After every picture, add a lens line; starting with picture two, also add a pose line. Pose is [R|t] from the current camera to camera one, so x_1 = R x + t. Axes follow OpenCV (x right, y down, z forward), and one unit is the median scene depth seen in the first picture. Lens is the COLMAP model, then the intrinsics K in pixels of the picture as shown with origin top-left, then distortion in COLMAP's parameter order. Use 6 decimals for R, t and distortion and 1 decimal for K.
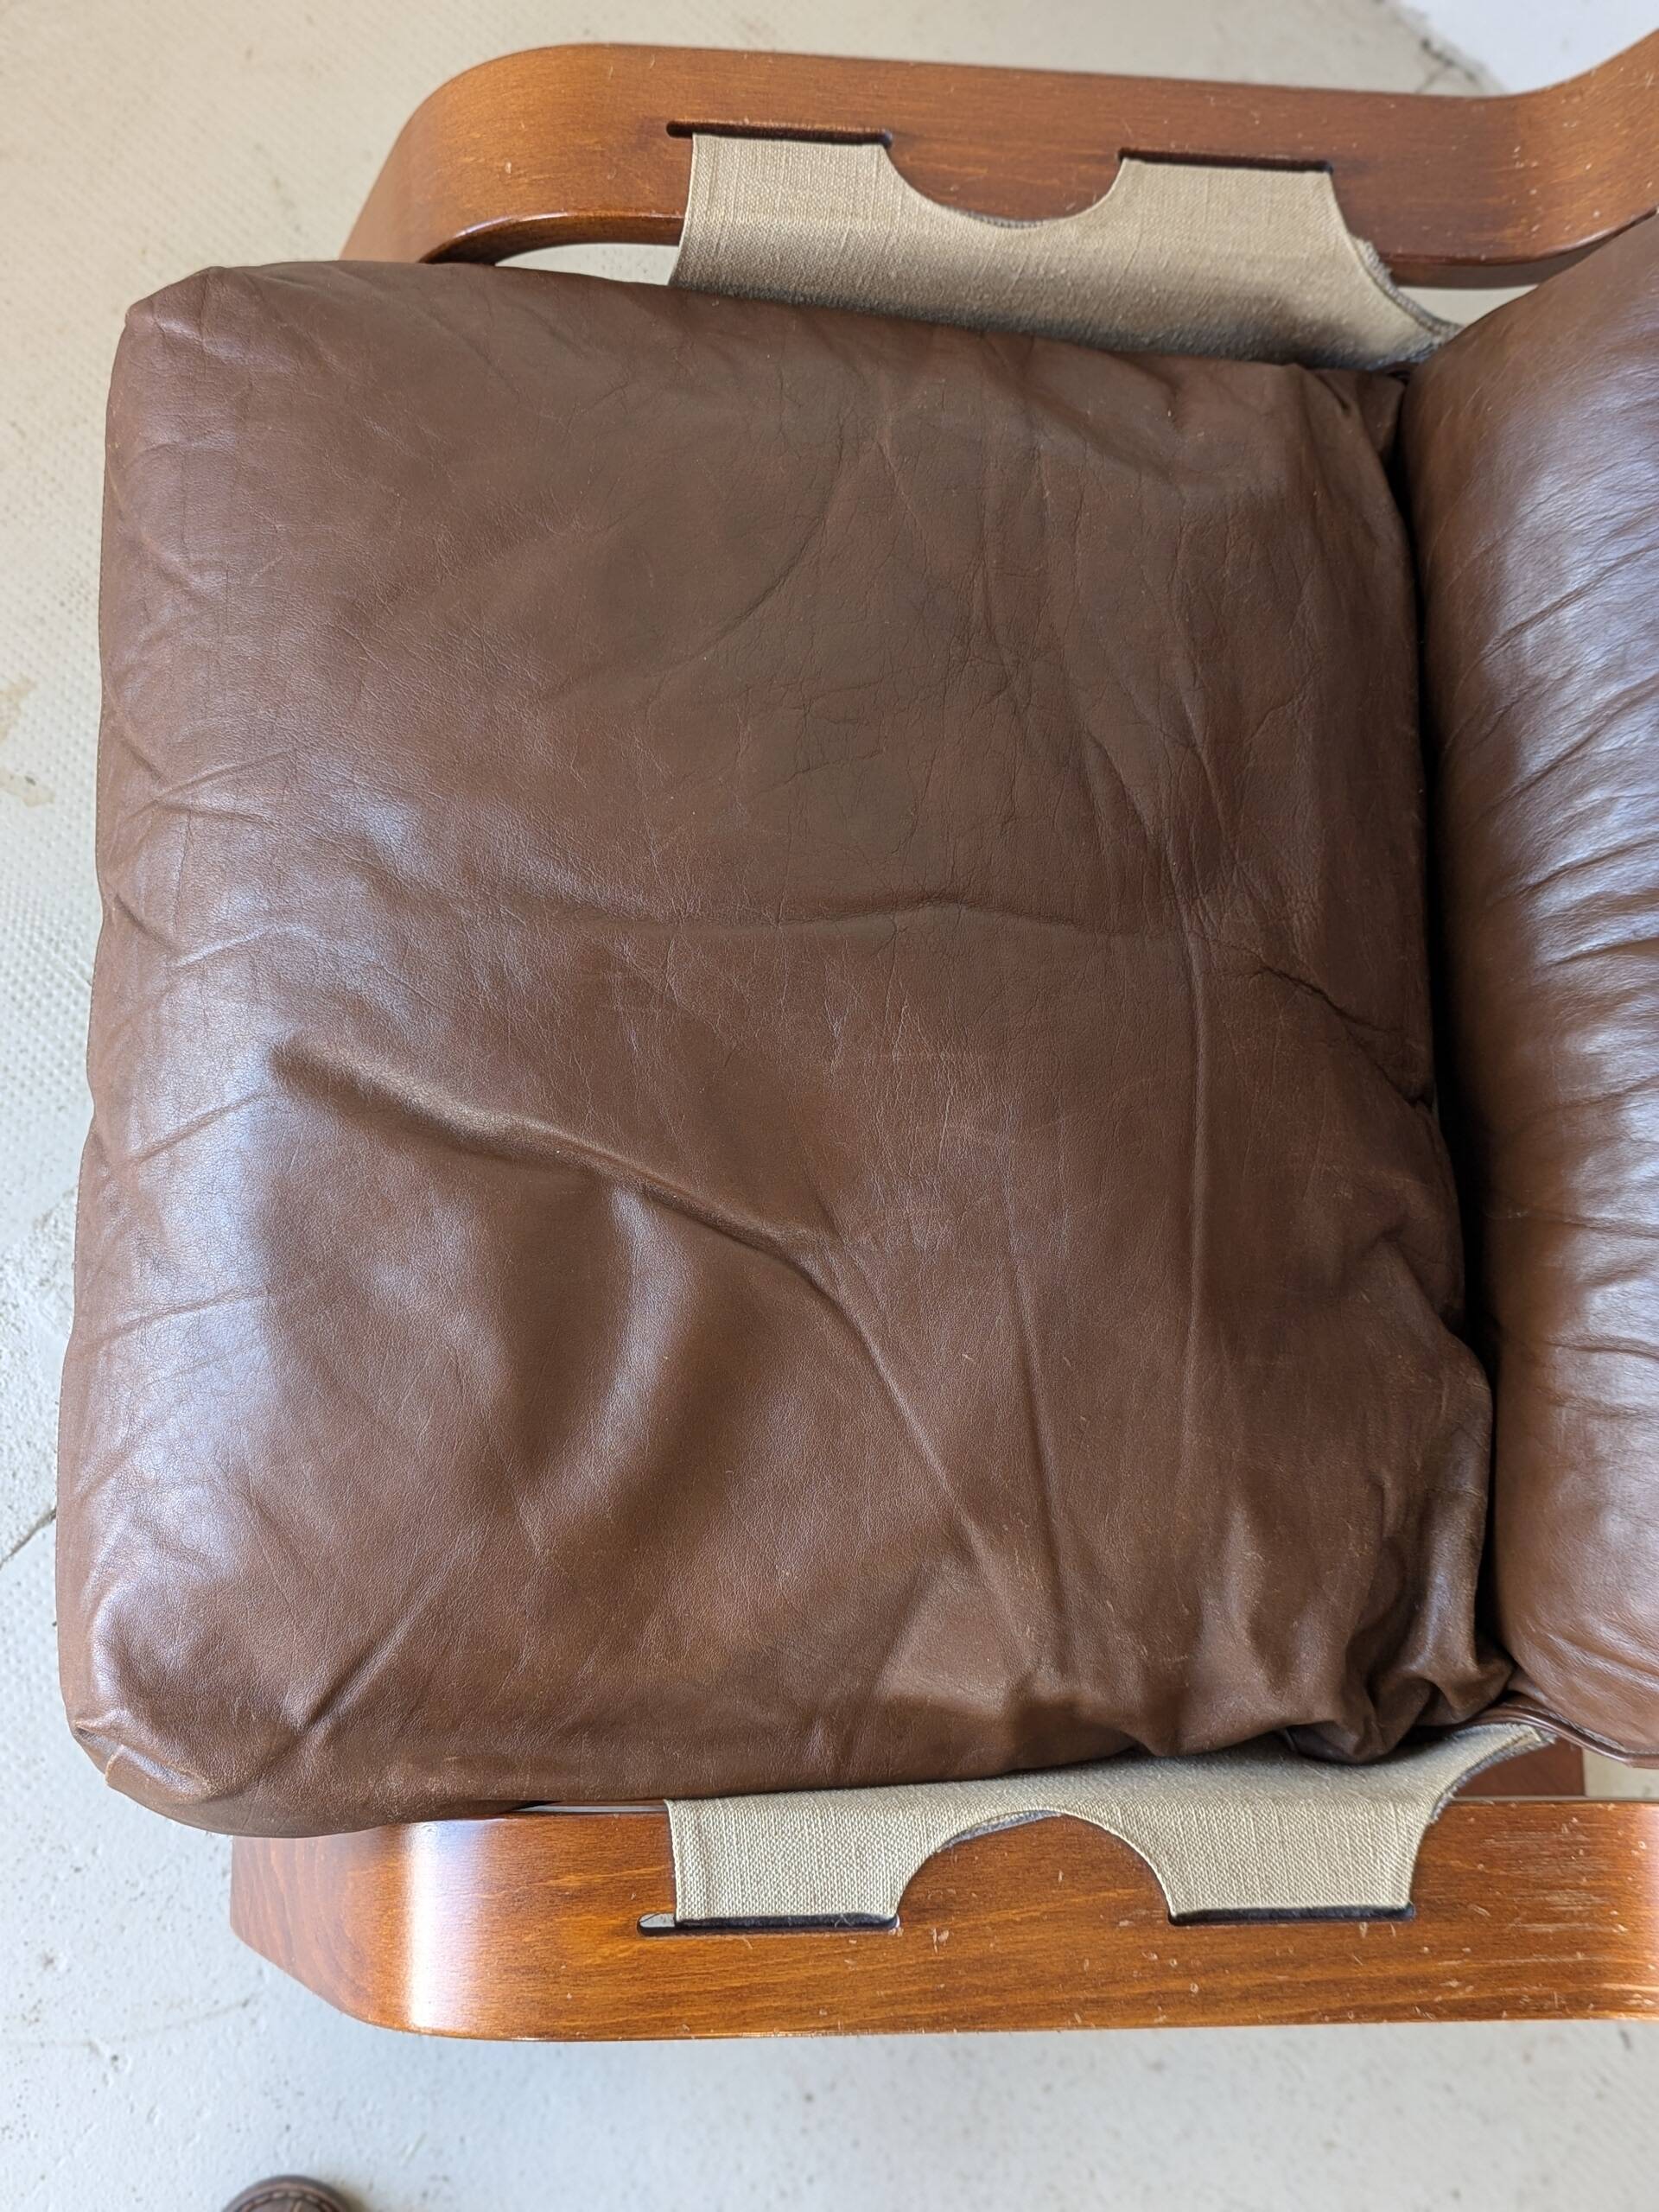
lens RADIAL K [[2345.6, 0, 894.7], [0, 2345.6, 1107.2], [0, 0, 1]] dist [0.010130, 0.021173]
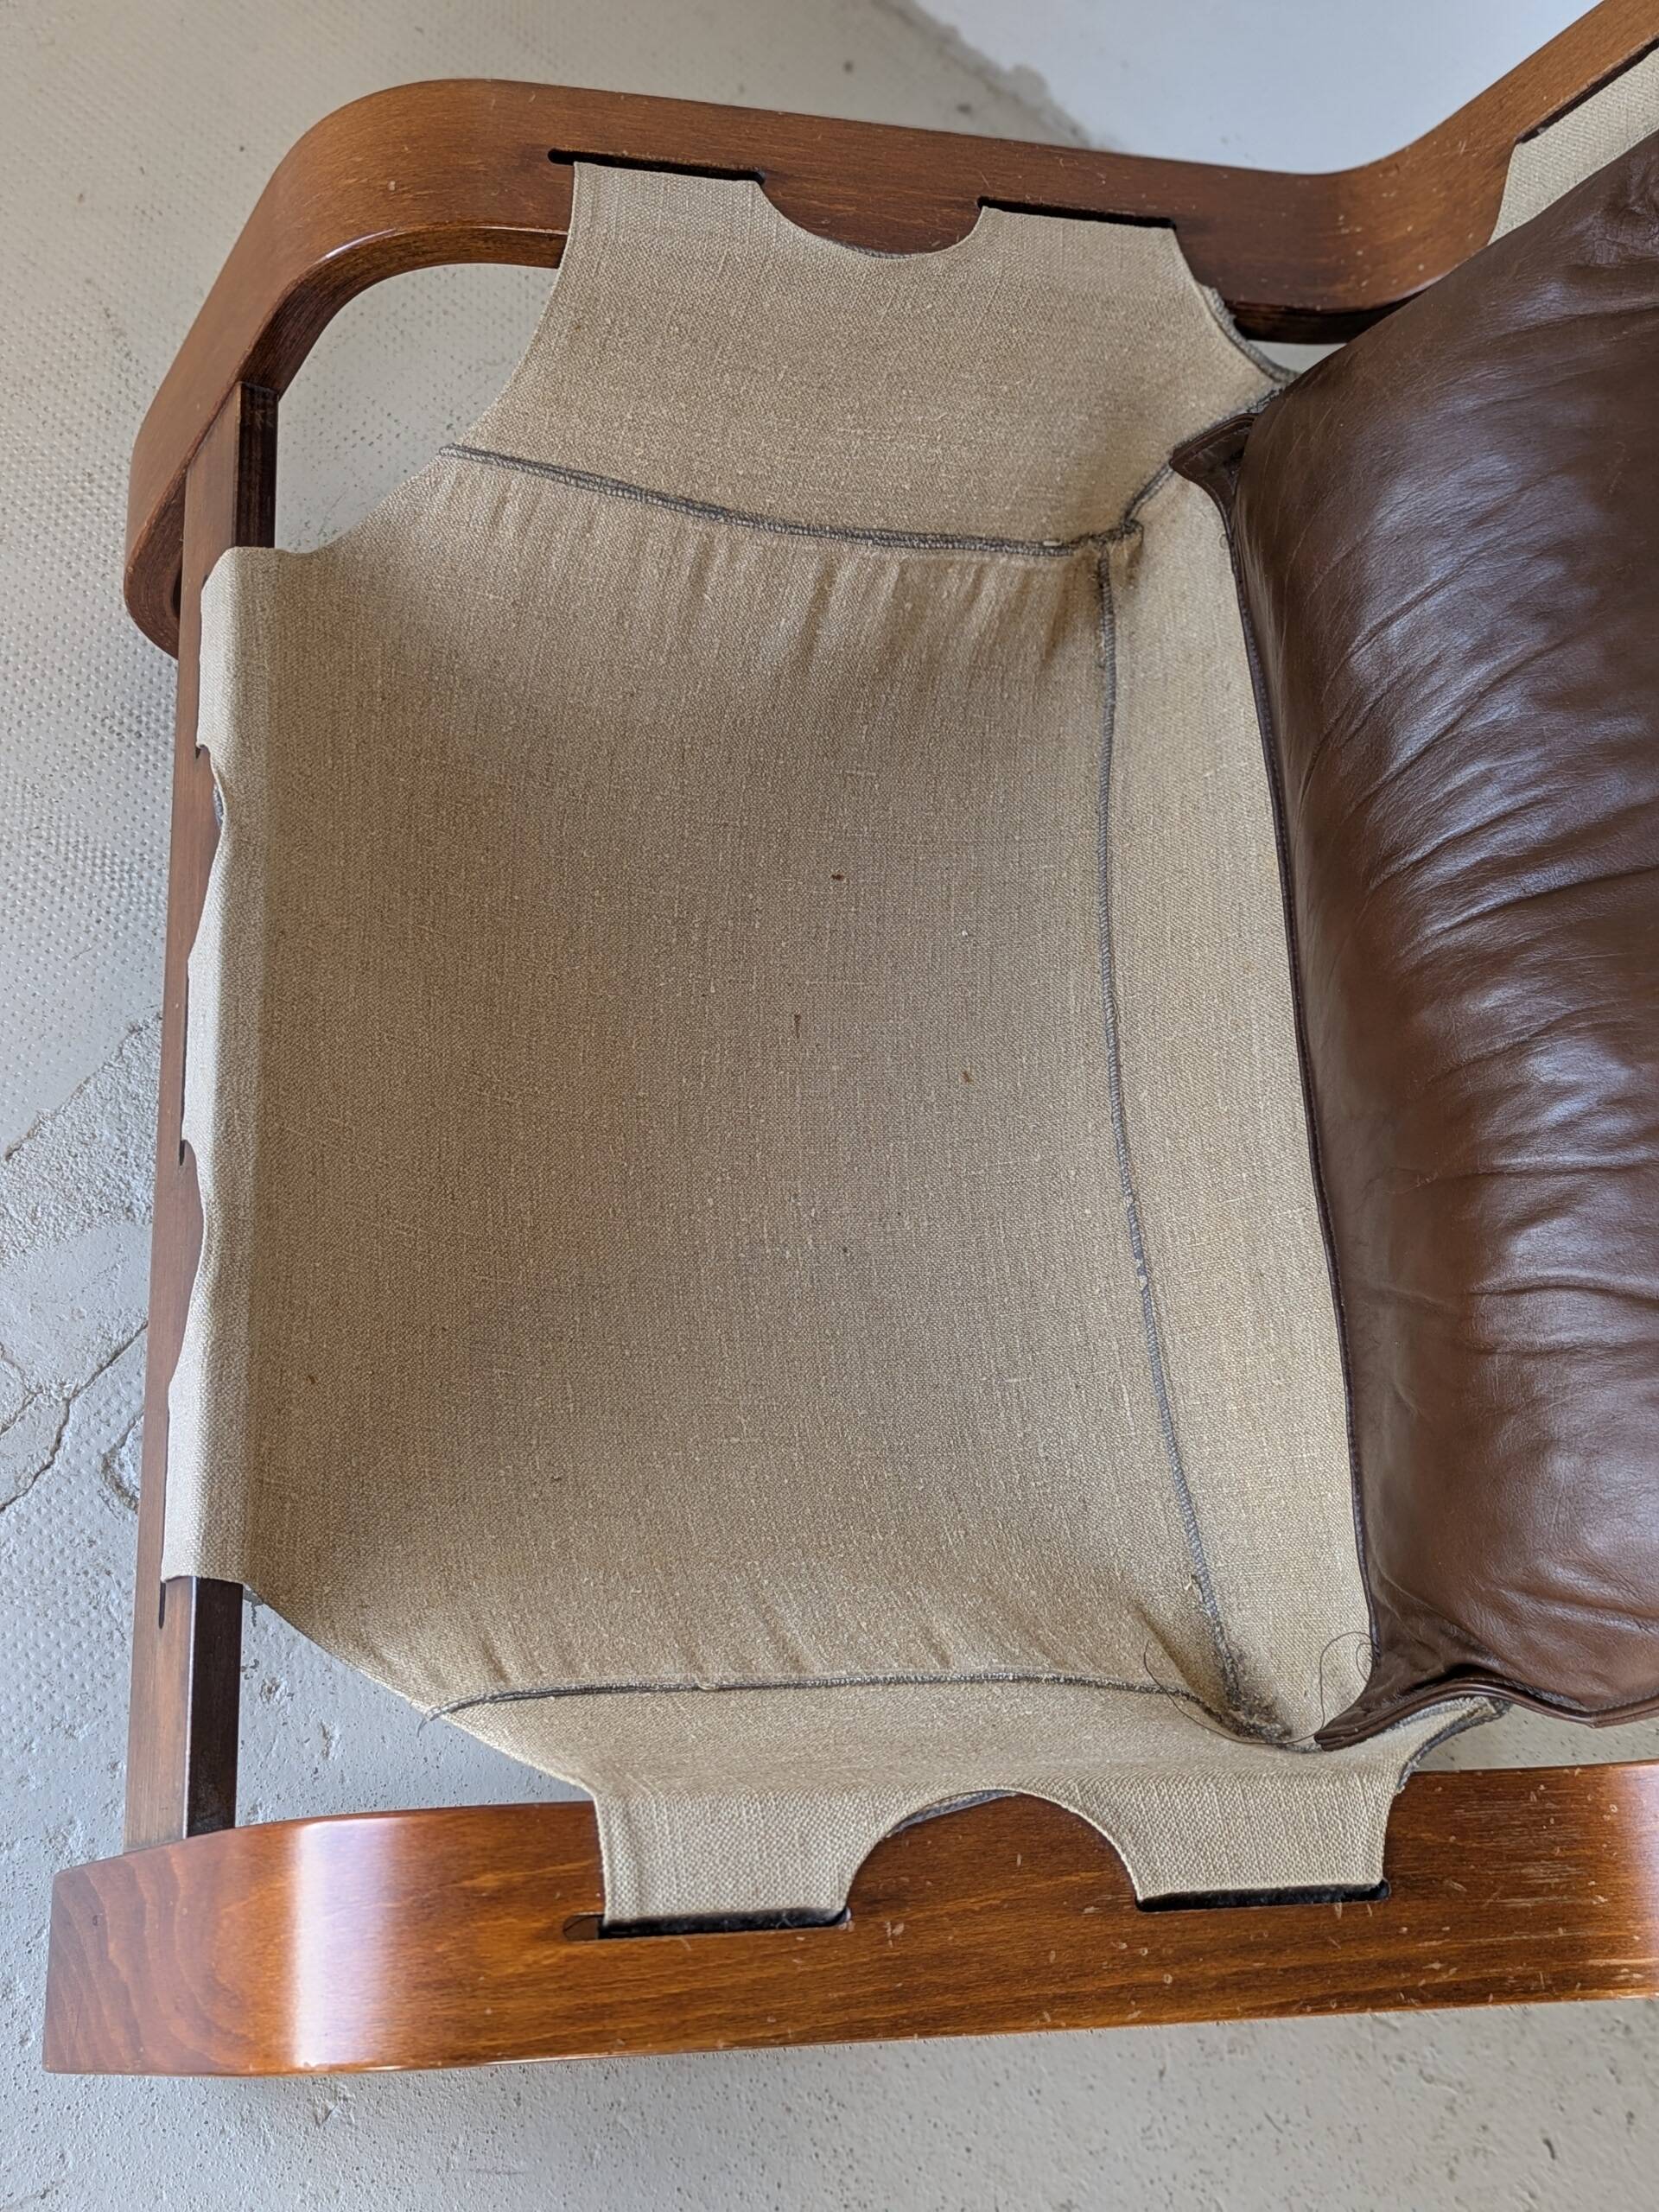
lens RADIAL K [[2318.8, 0, 826.9], [0, 2318.8, 1161.1], [0, 0, 1]] dist [0.011918, 0.022032]
pose [[0.993742, -0.013375, 0.110895, -0.099992], [0.031863, 0.985499, -0.166661, 0.202584], [-0.107057, 0.169151, 0.979758, 0.066984]]
